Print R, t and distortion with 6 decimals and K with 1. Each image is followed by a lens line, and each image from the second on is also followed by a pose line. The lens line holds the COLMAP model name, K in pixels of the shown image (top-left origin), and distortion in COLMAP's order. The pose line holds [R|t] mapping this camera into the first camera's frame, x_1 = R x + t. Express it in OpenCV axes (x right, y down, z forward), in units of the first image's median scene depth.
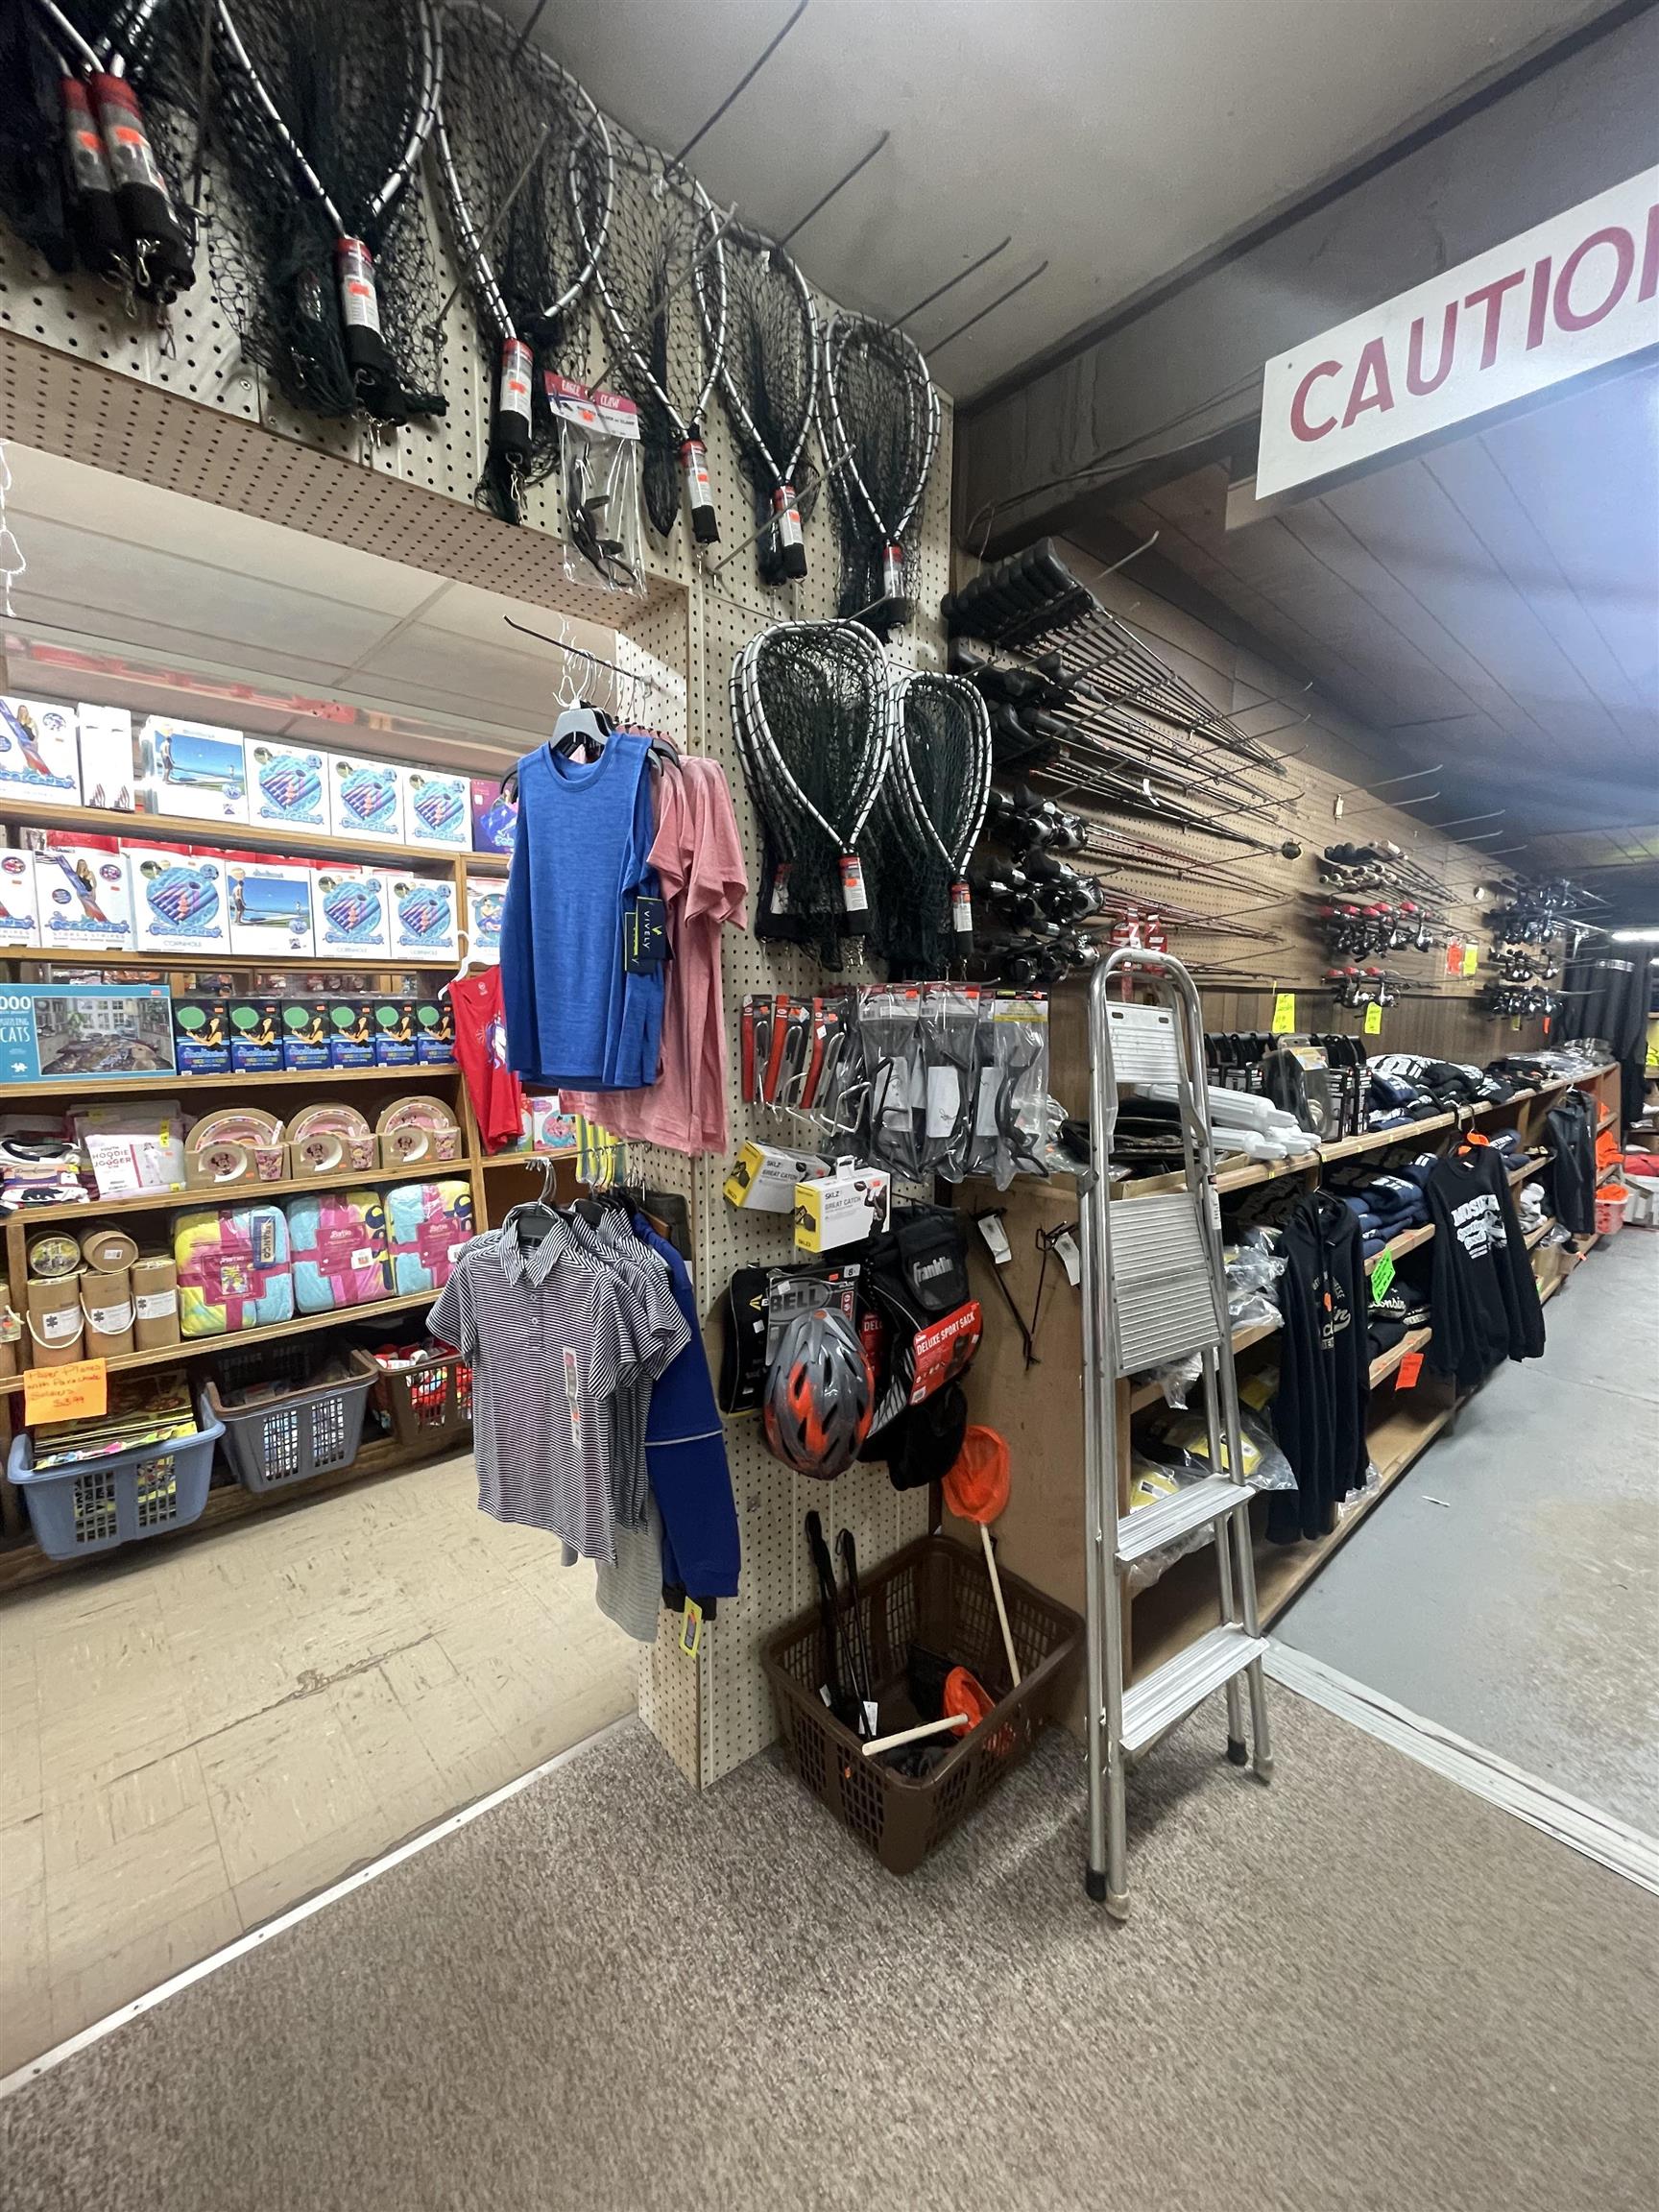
lens RADIAL K [[889.4, 0, 835.4], [0, 889.4, 1109.4], [0, 0, 1]] dist [-0.003123, -0.000107]
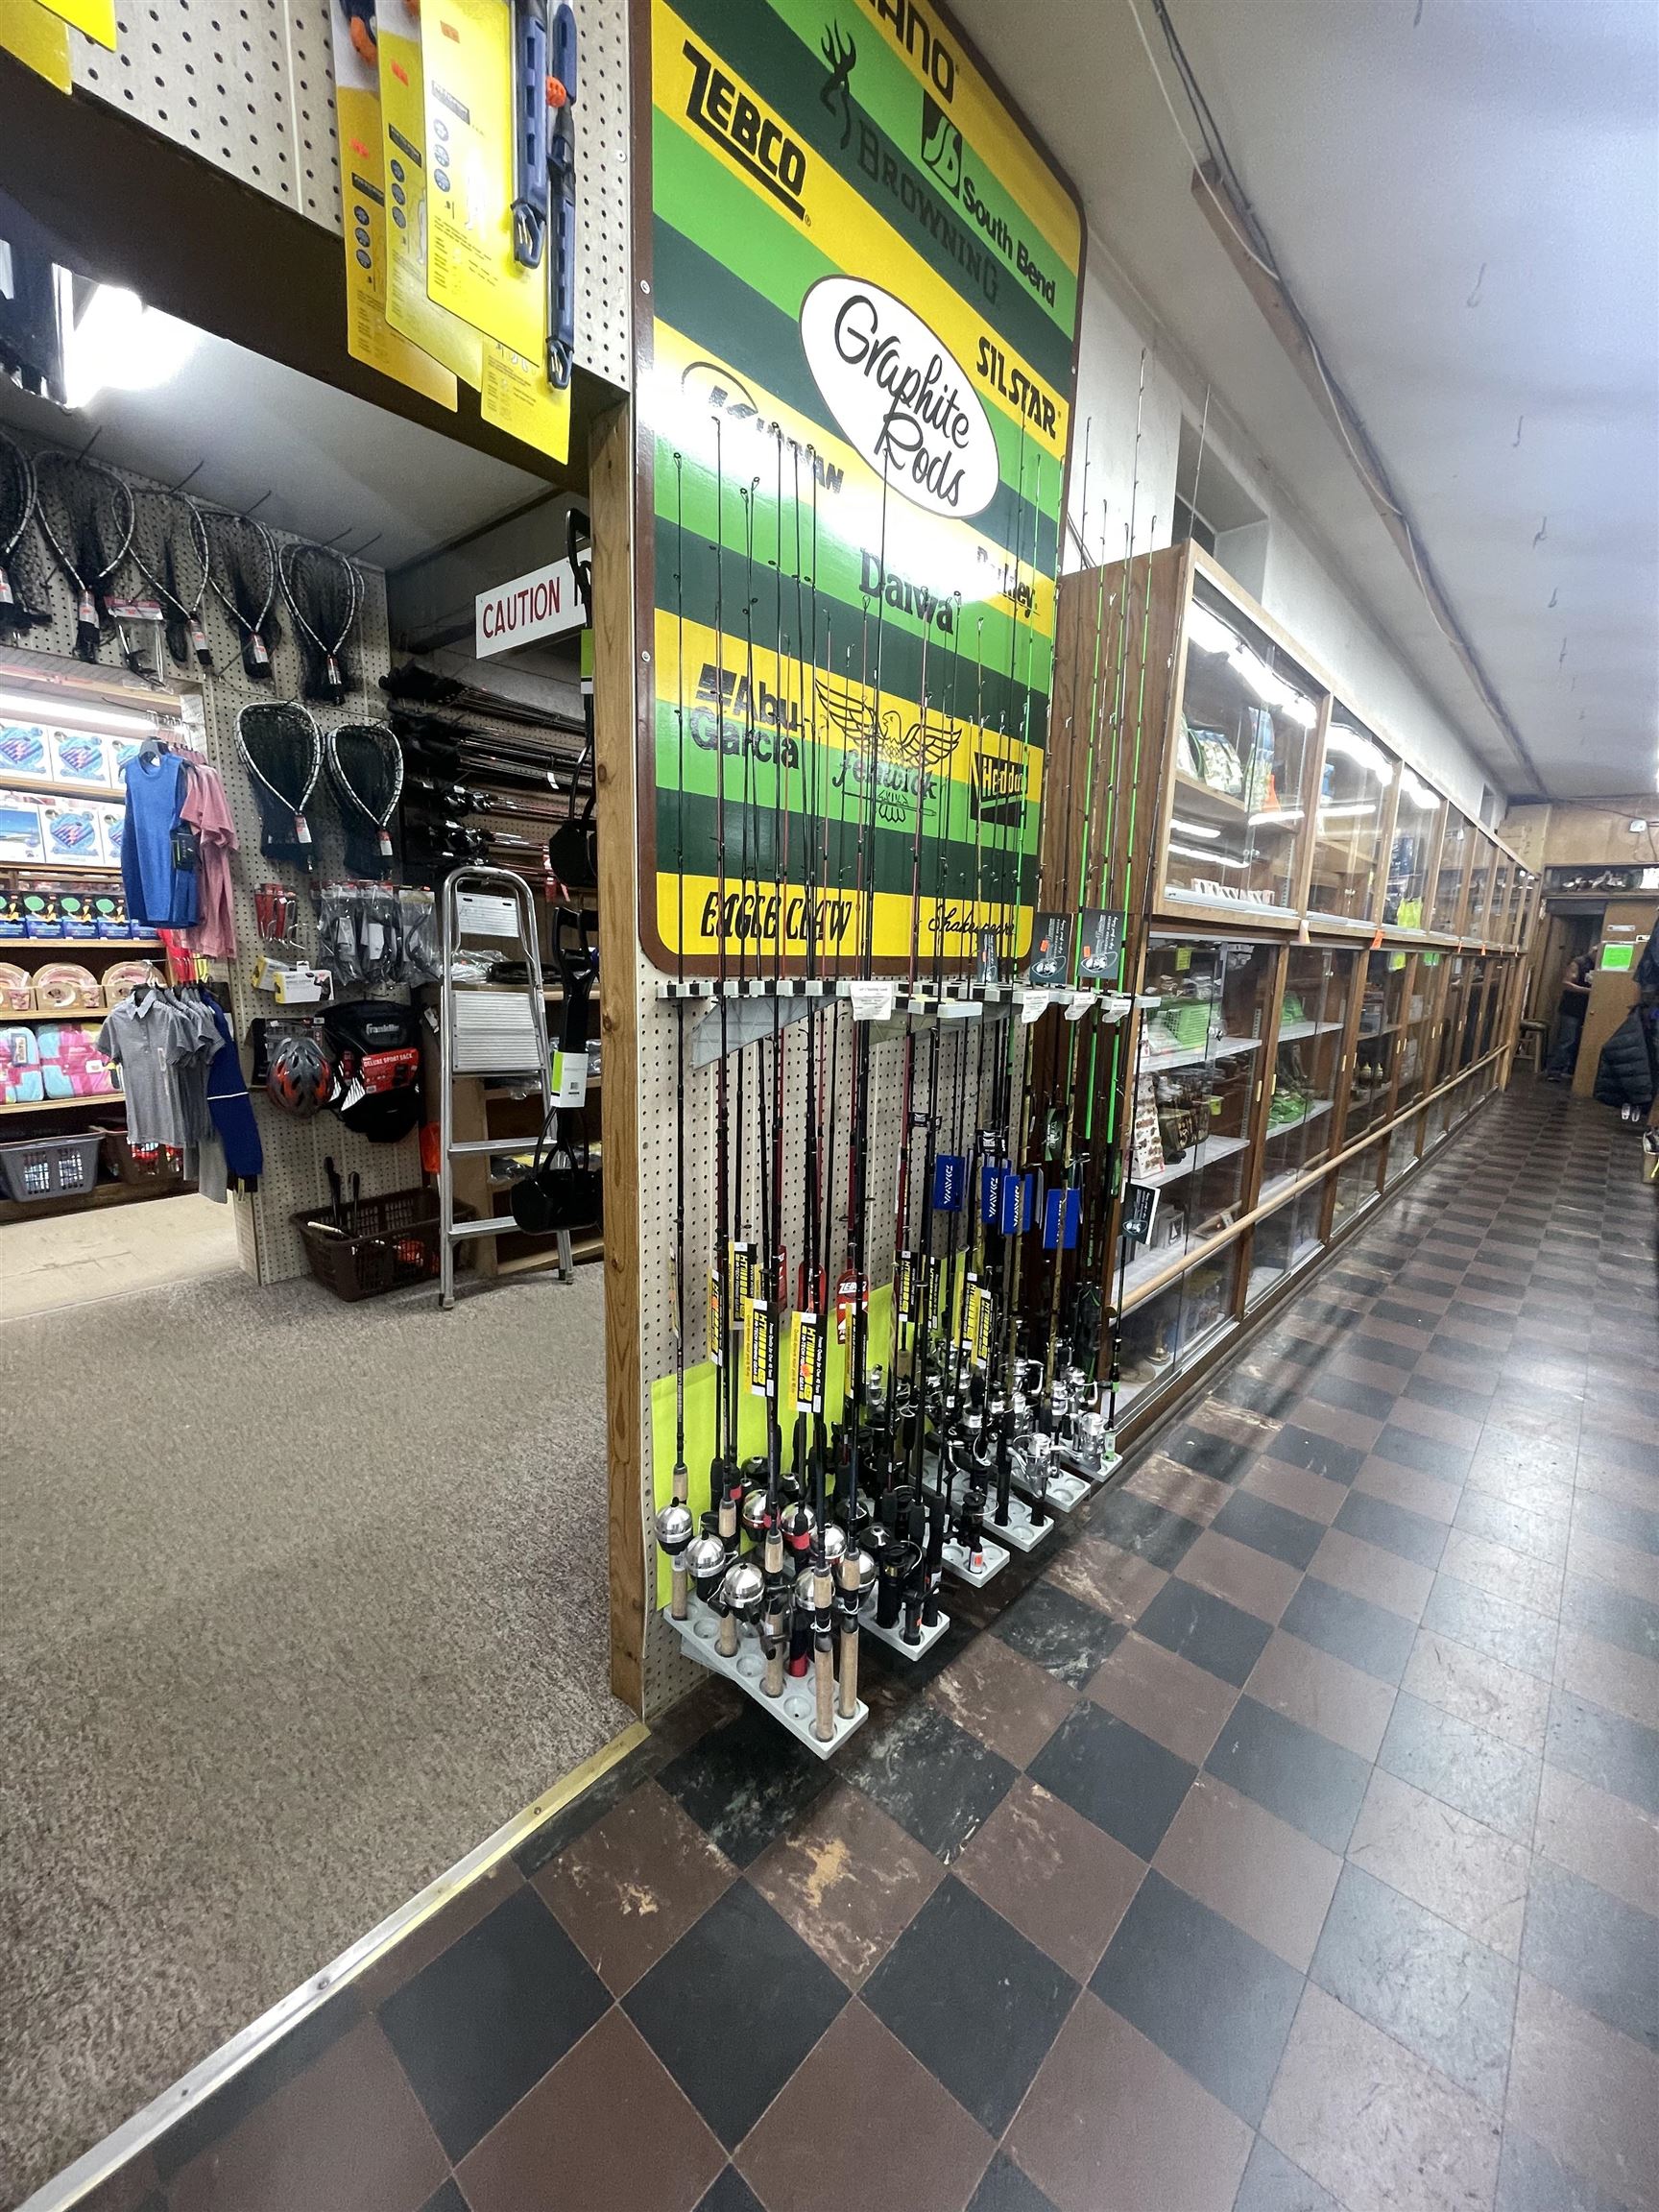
lens RADIAL K [[889.4, 0, 834.0], [0, 889.4, 1108.7], [0, 0, 1]] dist [-0.003123, -0.000107]
pose [[0.990490, -0.008989, 0.137293, 0.775092], [-0.000586, 0.997579, 0.069546, 0.203780], [-0.137585, -0.068965, 0.988086, -1.027283]]
